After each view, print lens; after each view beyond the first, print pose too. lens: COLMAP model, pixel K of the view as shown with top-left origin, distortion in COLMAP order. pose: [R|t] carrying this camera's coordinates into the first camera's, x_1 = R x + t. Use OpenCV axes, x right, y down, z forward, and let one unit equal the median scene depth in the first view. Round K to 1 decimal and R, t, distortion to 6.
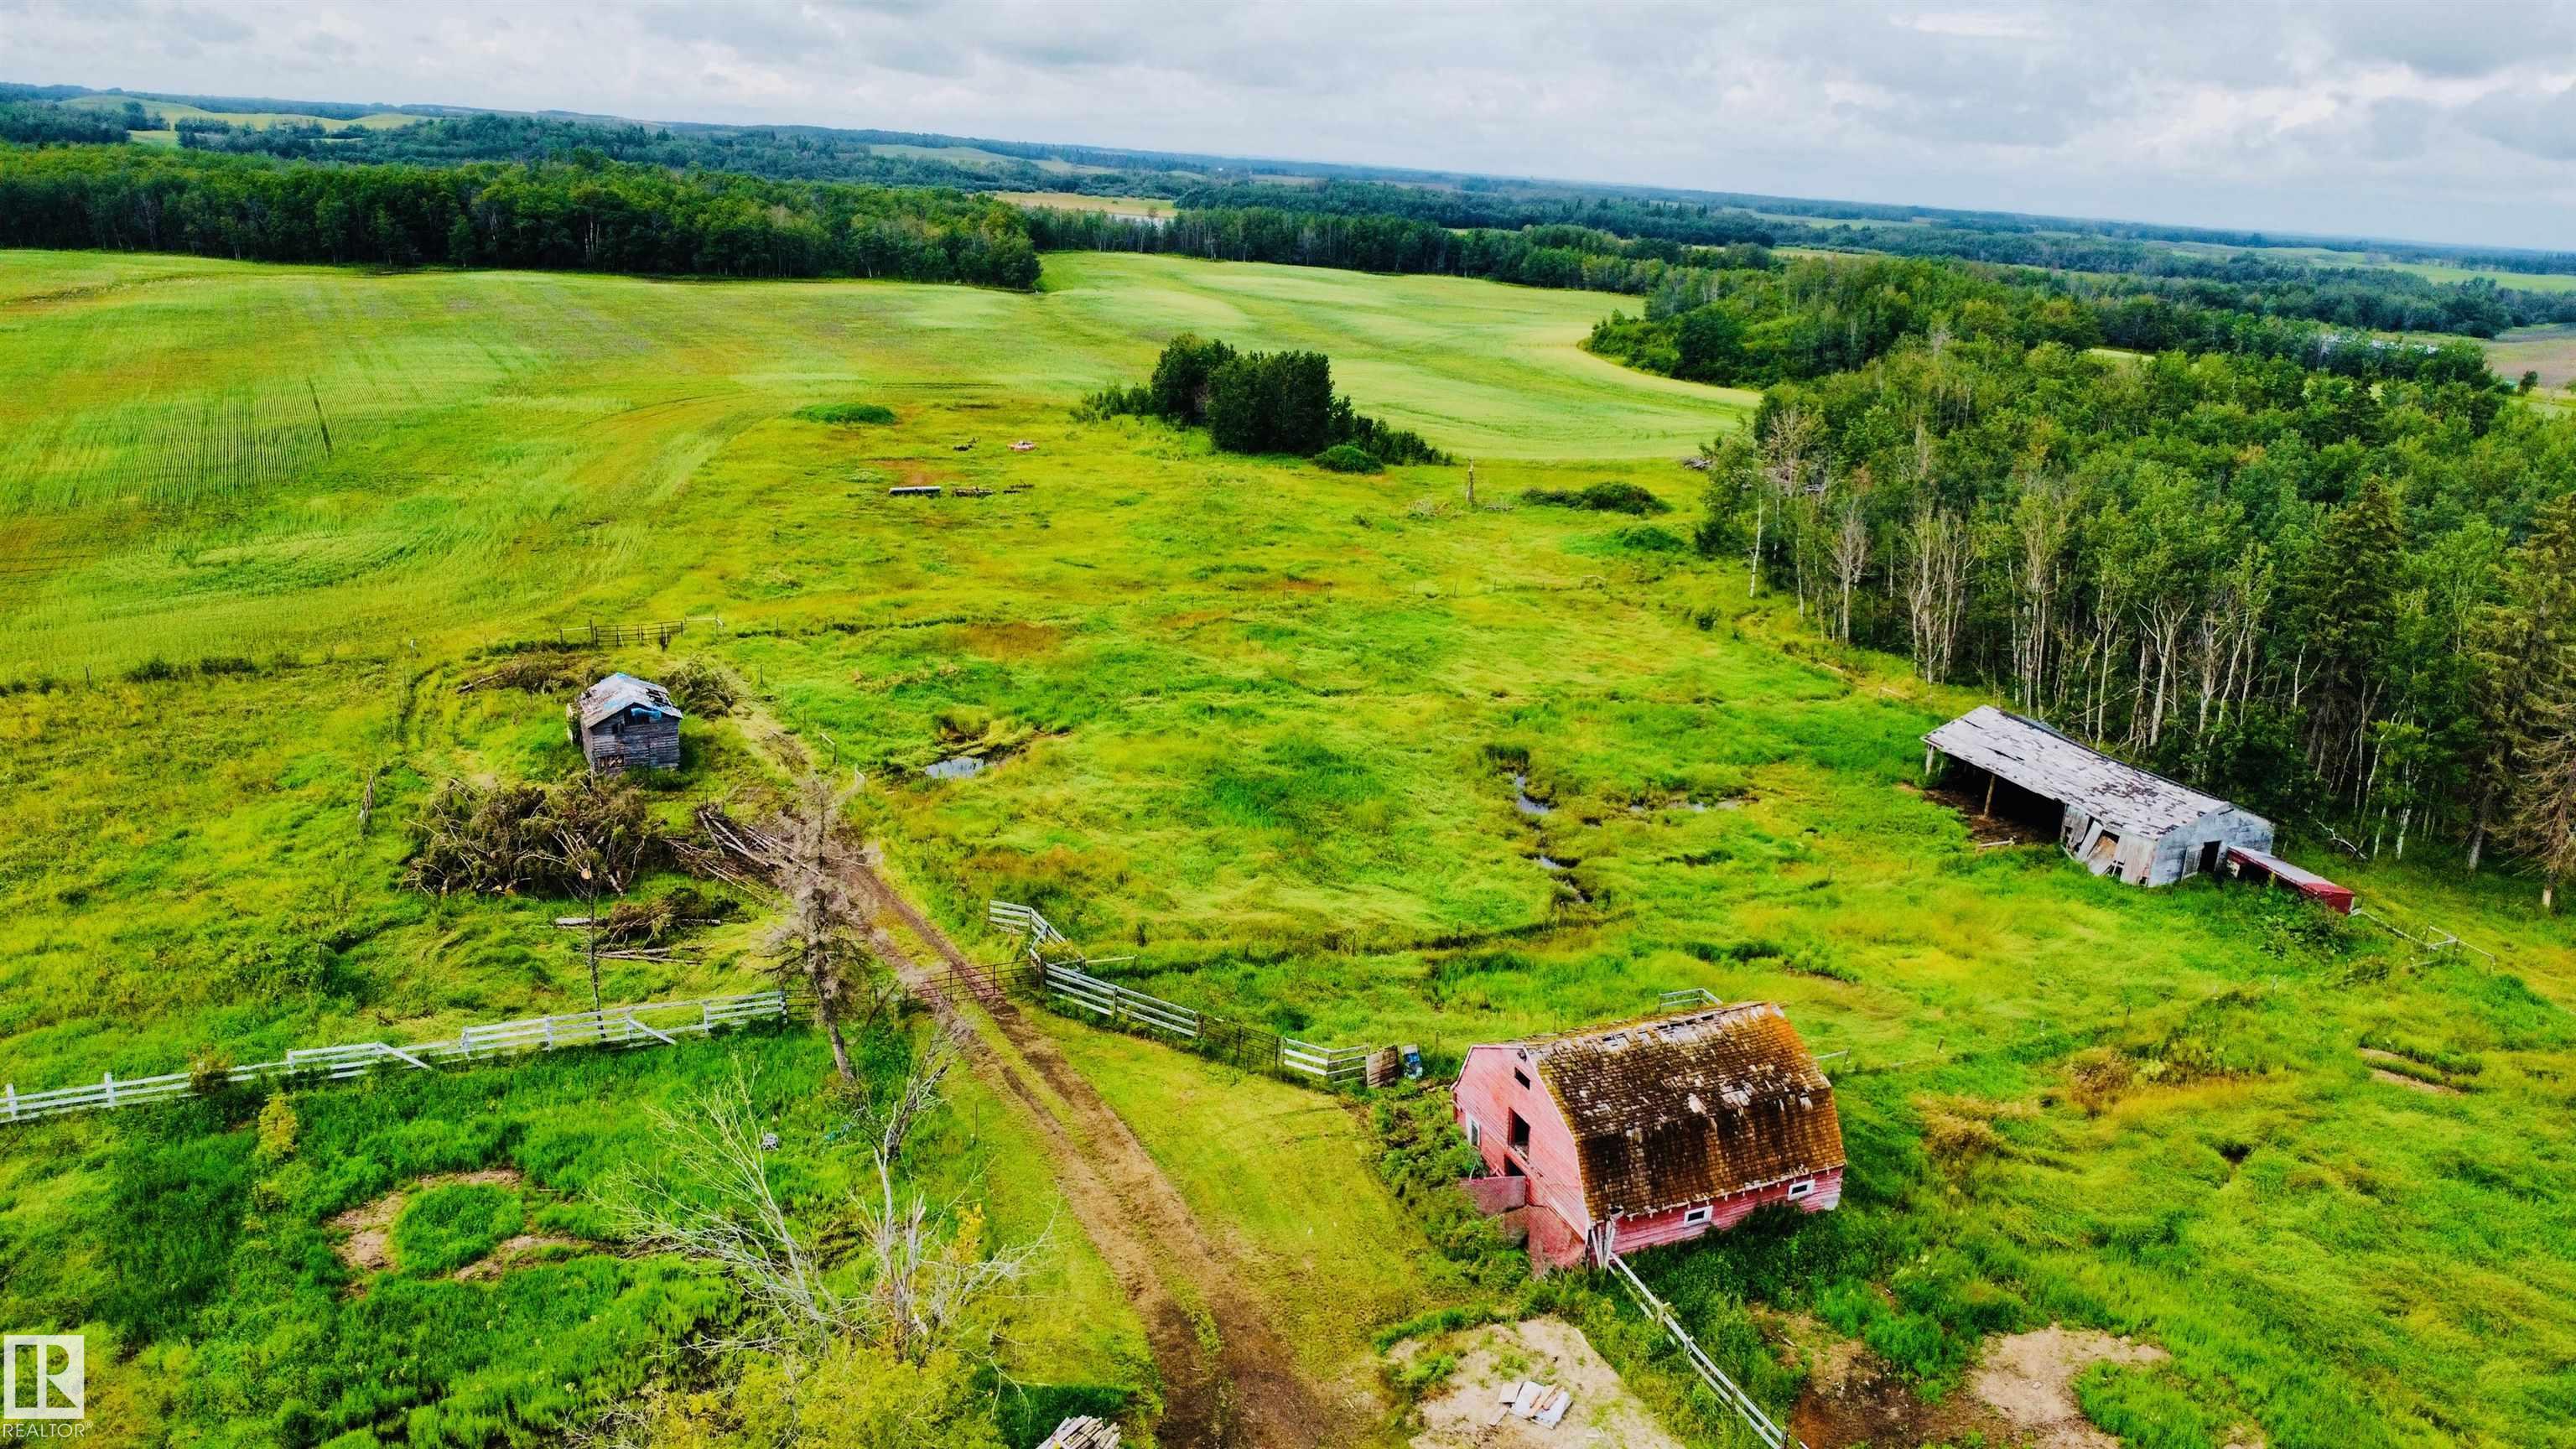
lens RADIAL K [[1861.4, 0, 1286.6], [0, 1861.4, 720.3], [0, 0, 1]] dist [-0.026508, -0.008909]
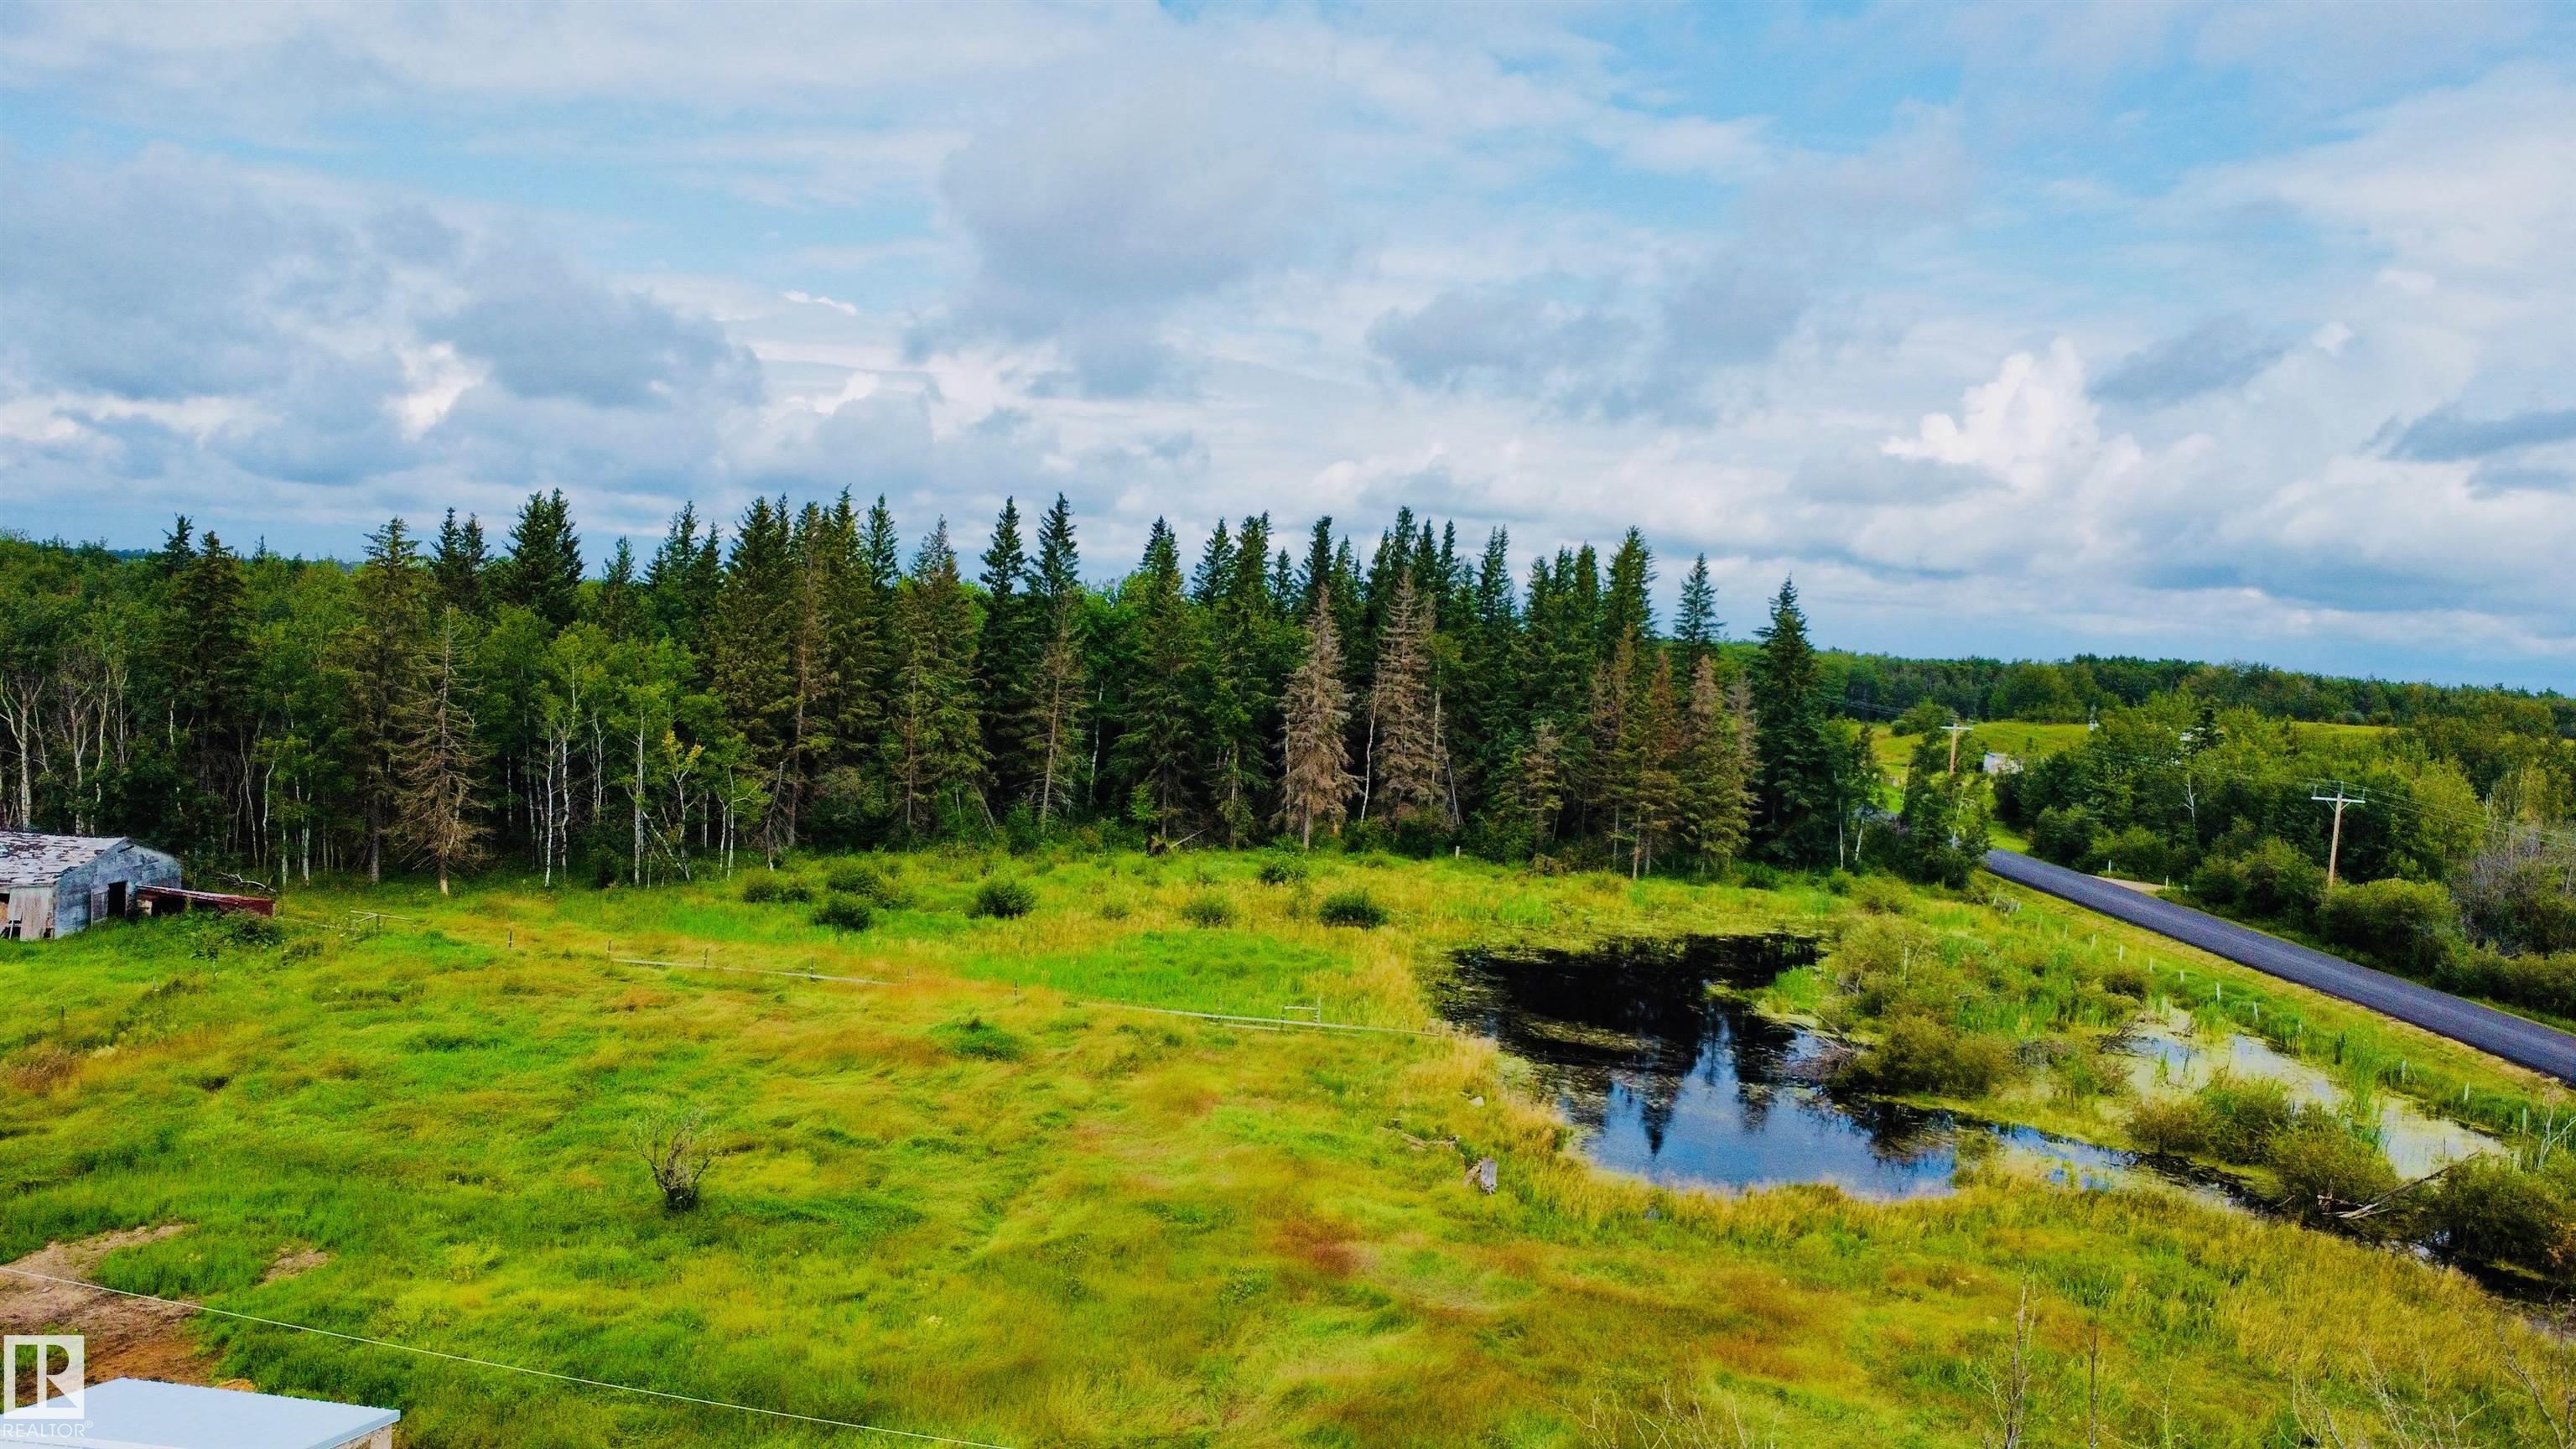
lens RADIAL K [[1861.4, 0, 1282.9], [0, 1861.4, 717.5], [0, 0, 1]] dist [-0.026508, -0.008909]
pose [[0.481591, -0.075593, 0.873130, -0.028143], [0.220496, 0.974677, -0.037234, 0.179892], [-0.848205, 0.210454, 0.486063, 0.029573]]
